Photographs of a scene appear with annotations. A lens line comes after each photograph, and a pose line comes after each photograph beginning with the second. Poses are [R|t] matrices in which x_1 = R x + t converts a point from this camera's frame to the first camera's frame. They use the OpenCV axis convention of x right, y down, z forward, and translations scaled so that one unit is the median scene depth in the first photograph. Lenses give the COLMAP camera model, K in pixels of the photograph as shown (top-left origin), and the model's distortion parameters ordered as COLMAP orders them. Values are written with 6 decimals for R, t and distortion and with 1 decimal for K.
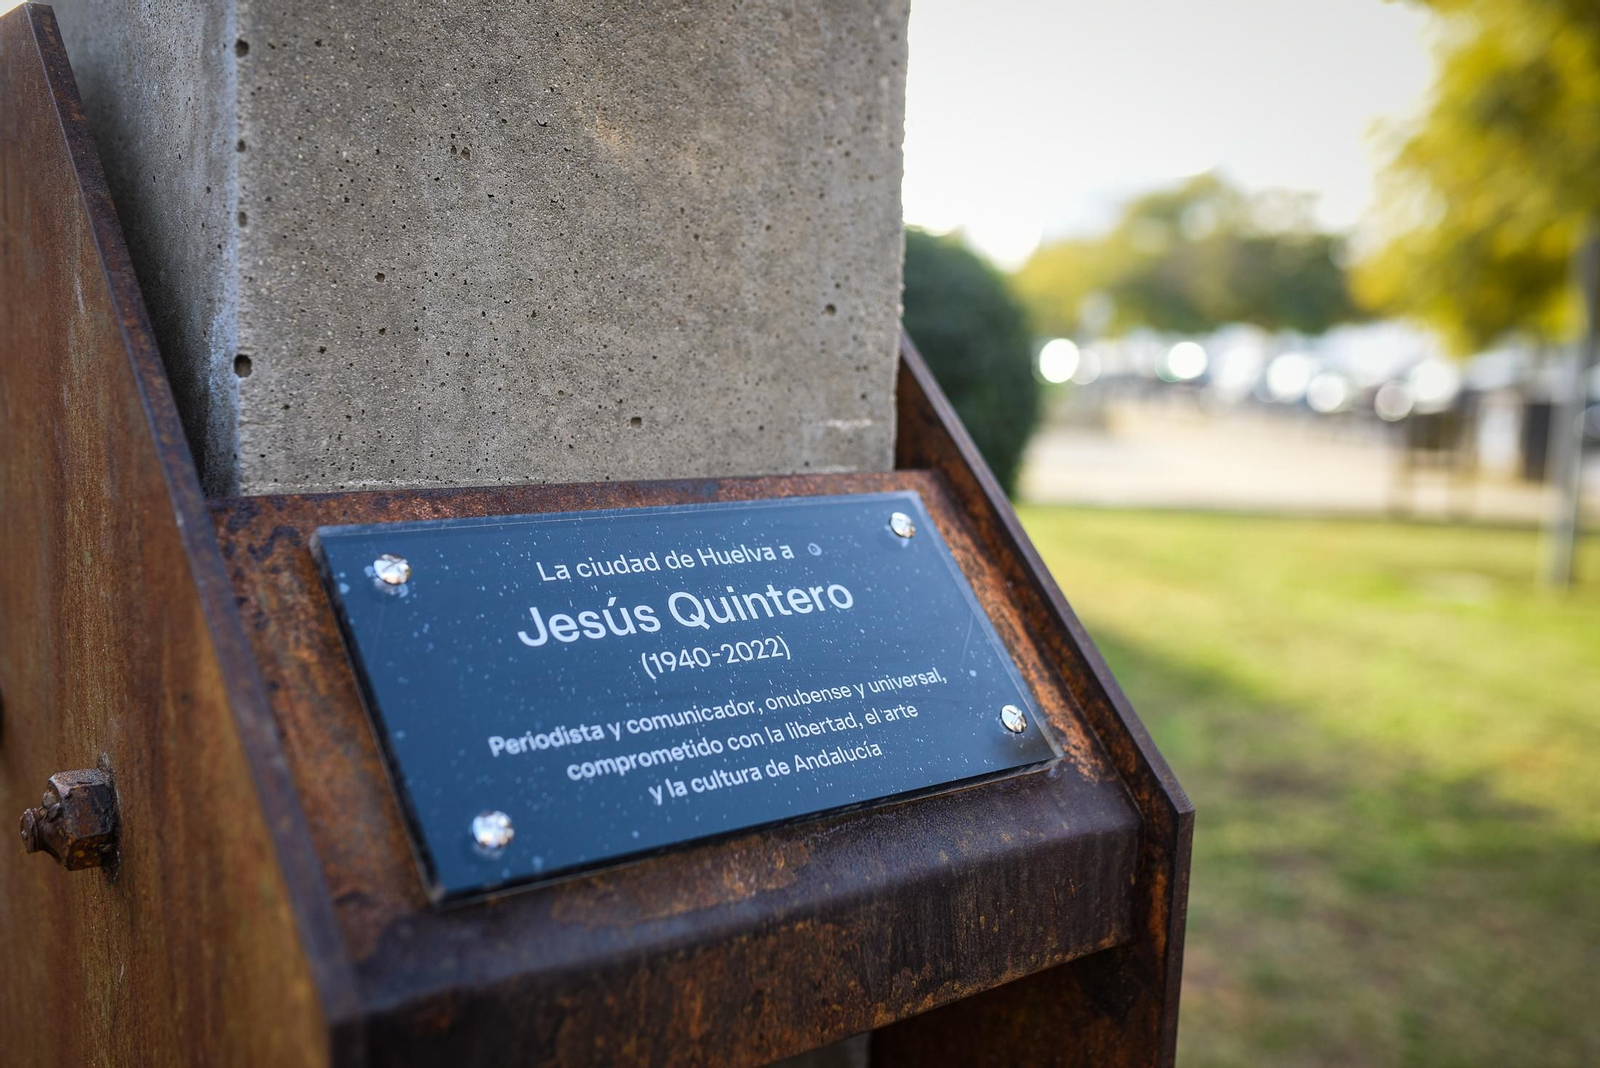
lens RADIAL K [[1539.8, 0, 795.7], [0, 1539.8, 535.7], [0, 0, 1]] dist [-0.035644, 0.000000]
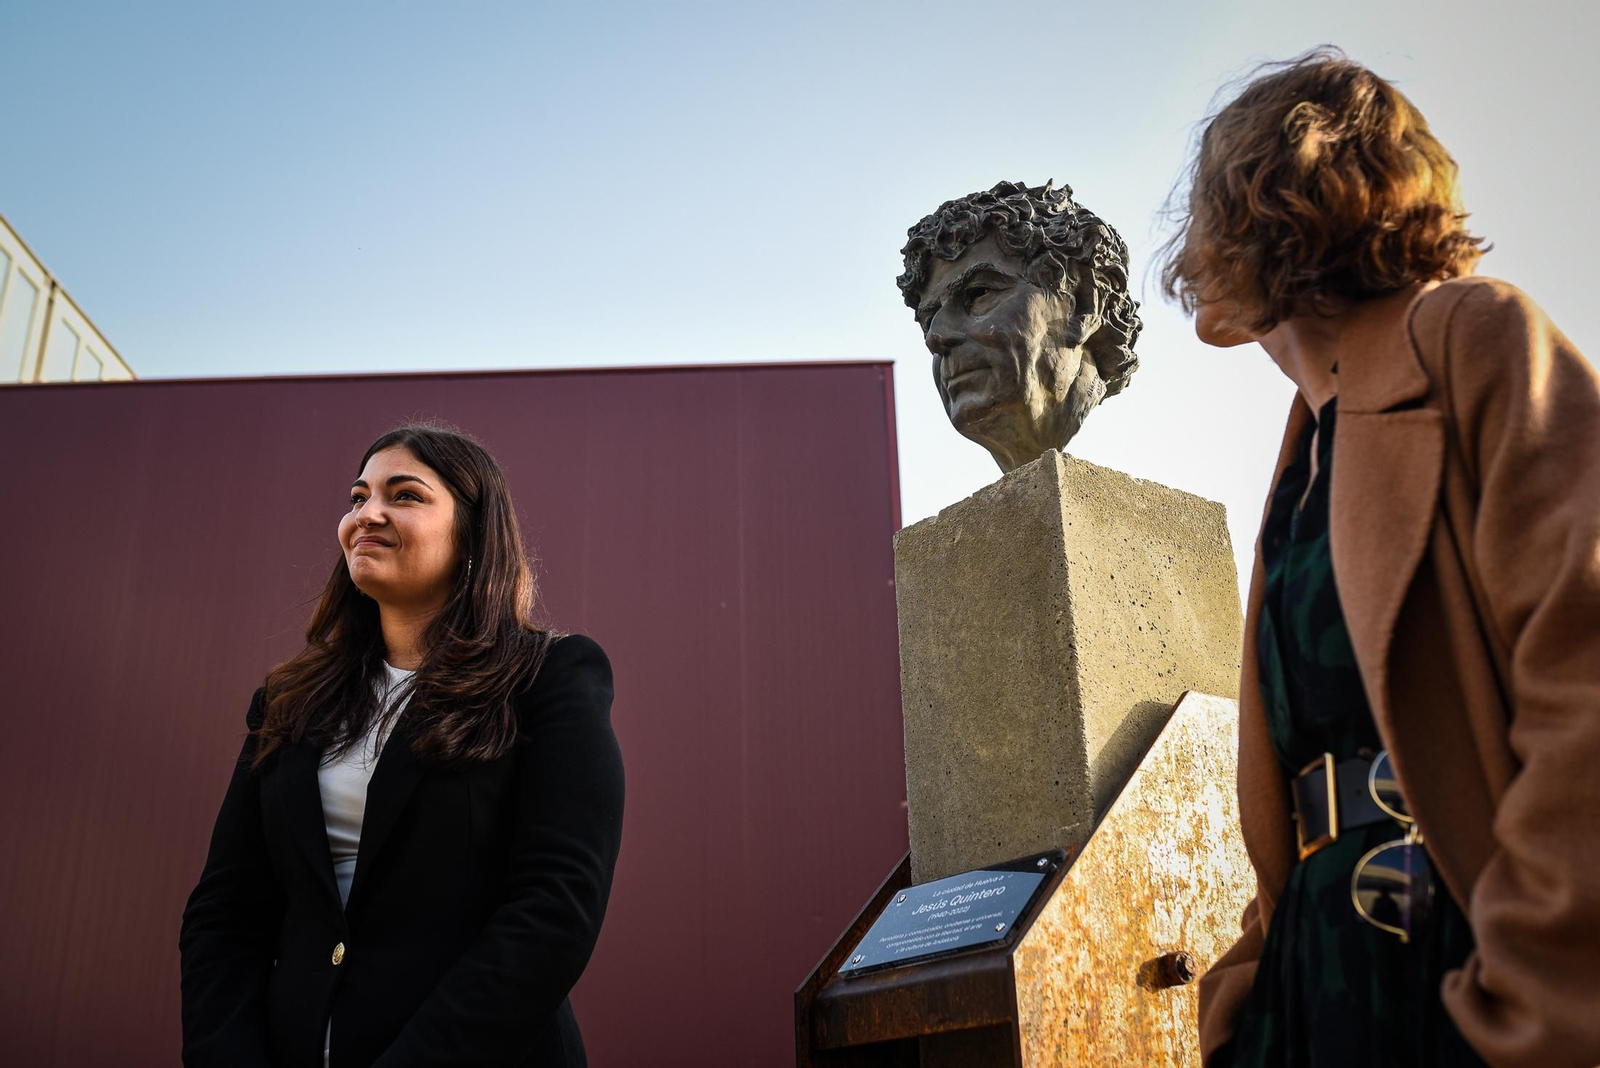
lens RADIAL K [[1539.8, 0, 799.5], [0, 1539.8, 520.6], [0, 0, 1]] dist [-0.035644, 0.000000]
pose [[-0.057238, -0.424597, -0.903571, 2.796346], [-0.104056, 0.902663, -0.417579, 0.622234], [0.992923, 0.070121, -0.095849, 0.904952]]
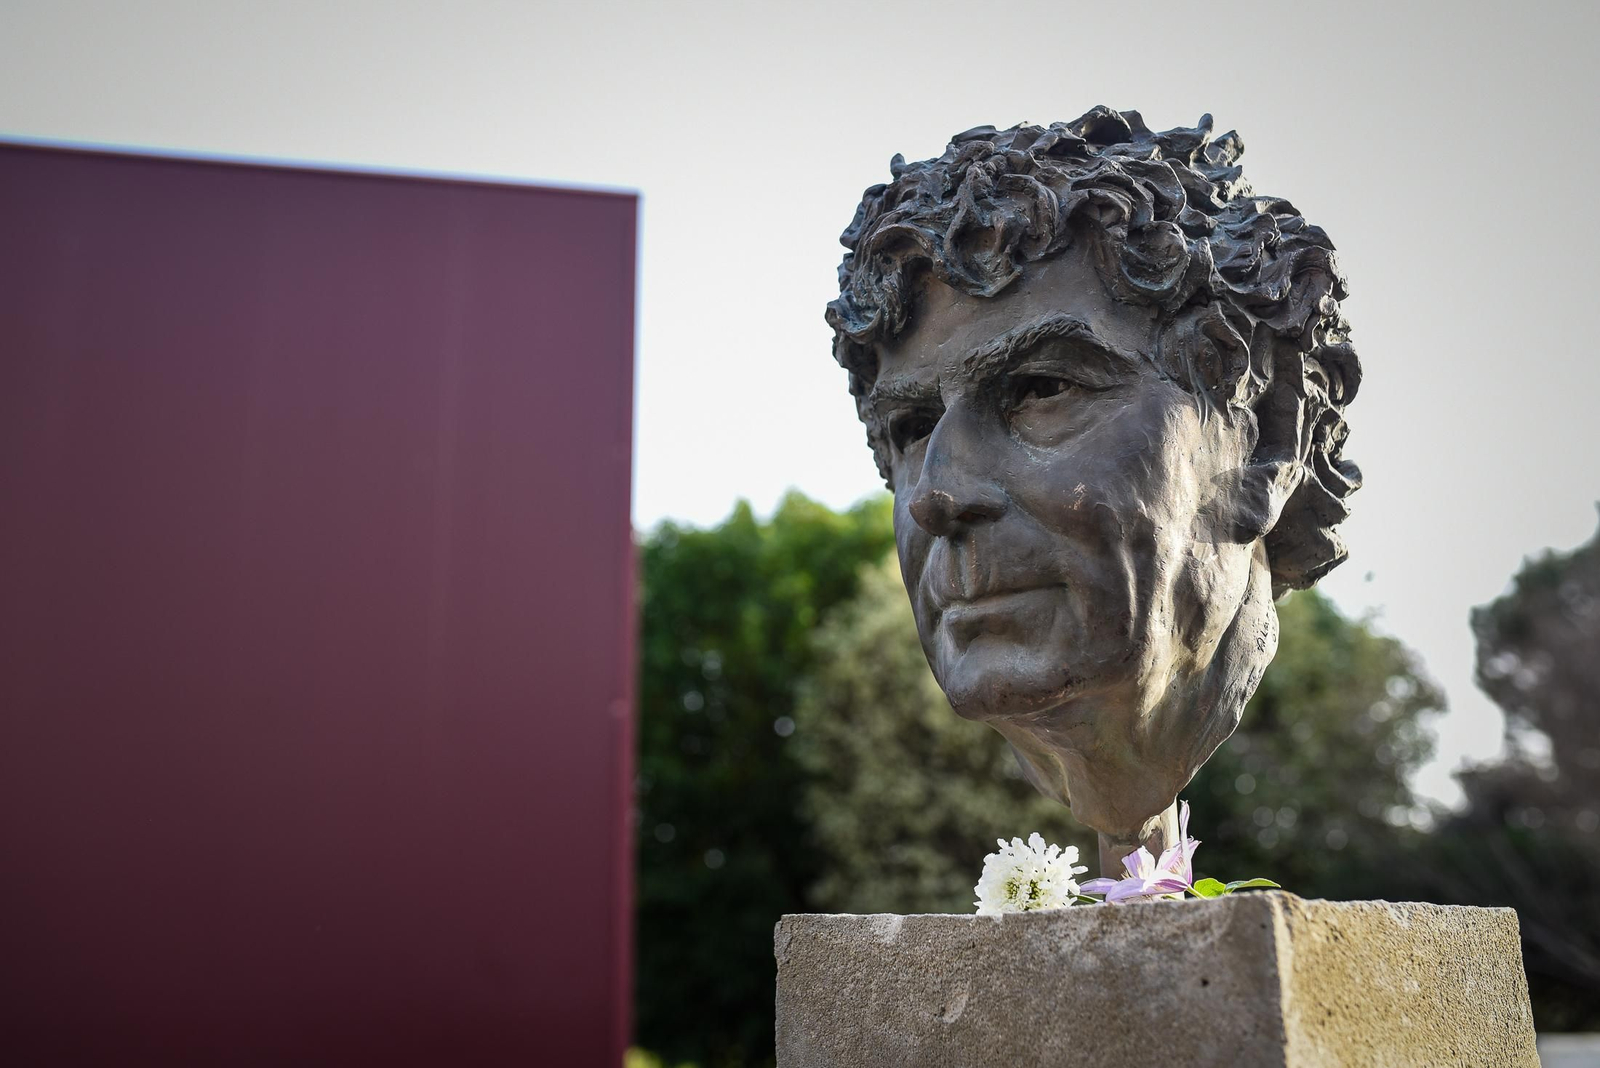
lens RADIAL K [[1539.8, 0, 793.8], [0, 1539.8, 546.1], [0, 0, 1]] dist [-0.035644, 0.000000]
pose [[0.140118, -0.294935, -0.945188, 1.193297], [-0.112161, 0.943733, -0.311108, -0.670558], [0.983762, 0.149605, 0.099153, 0.605948]]
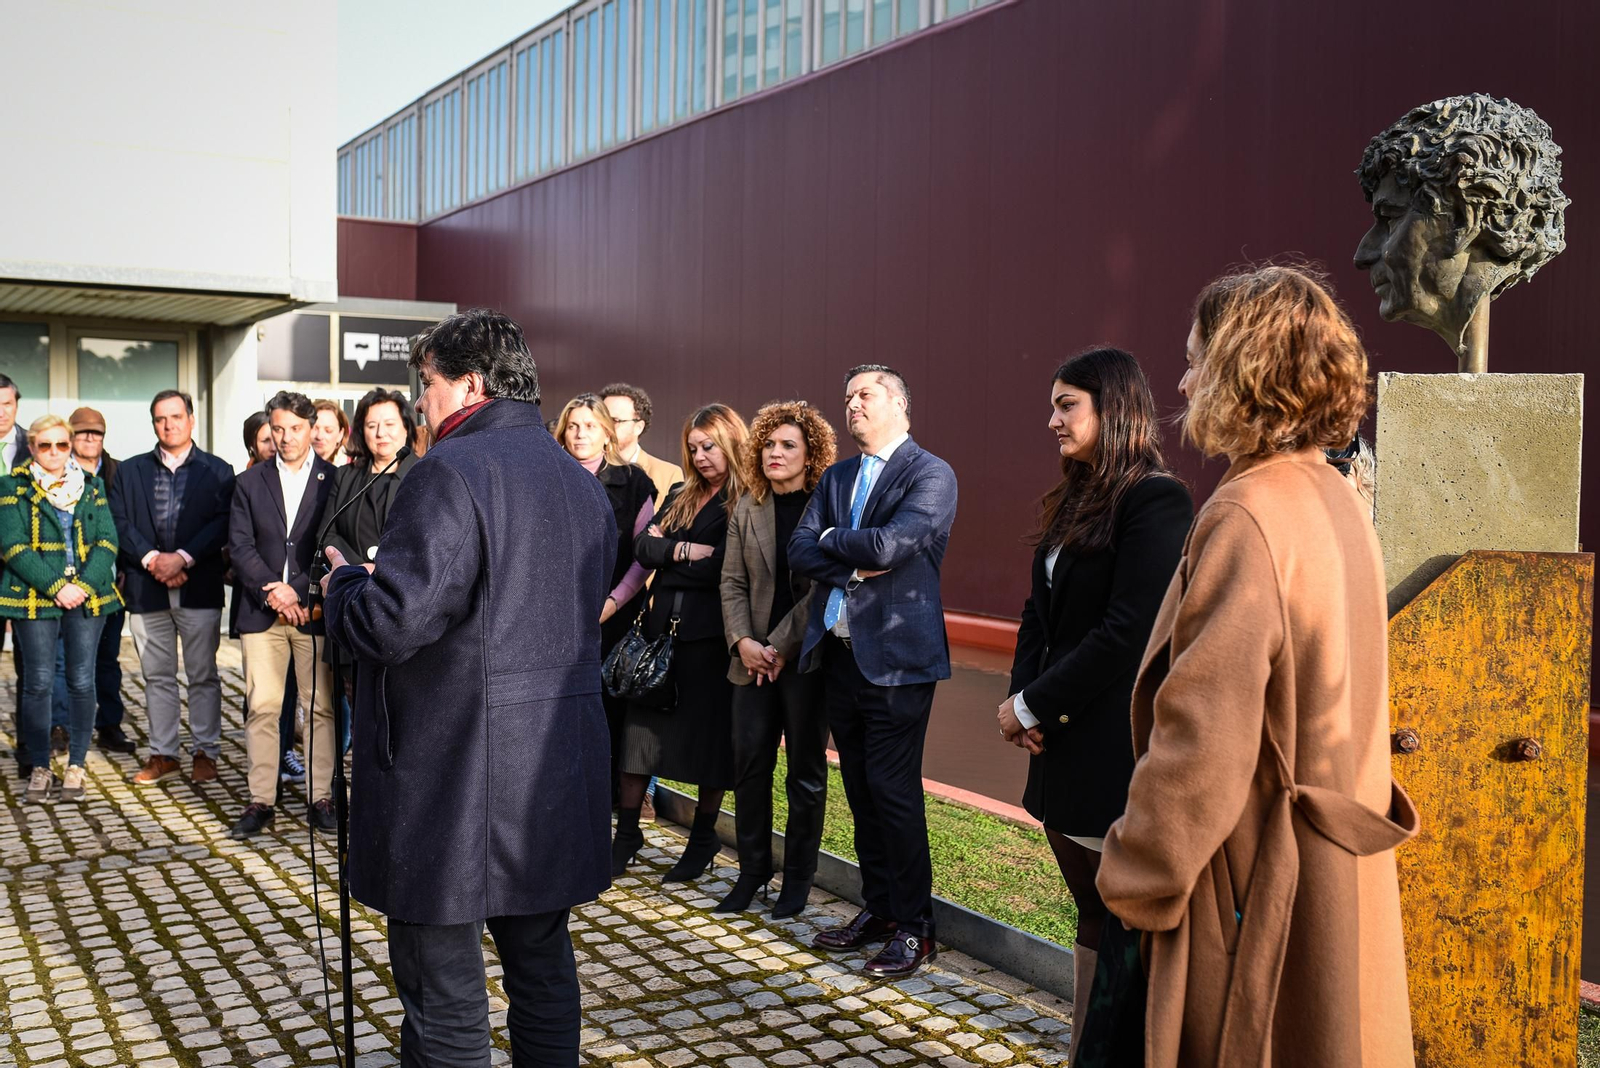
lens RADIAL K [[1540.3, 0, 798.3], [0, 1540.3, 523.9], [0, 0, 1]] dist [-0.014328, 0.000000]
pose [[-0.888989, -0.021368, -0.457430, 3.426915], [-0.103305, 0.982519, 0.154871, -0.901676], [0.446124, 0.184933, -0.875656, 4.153162]]
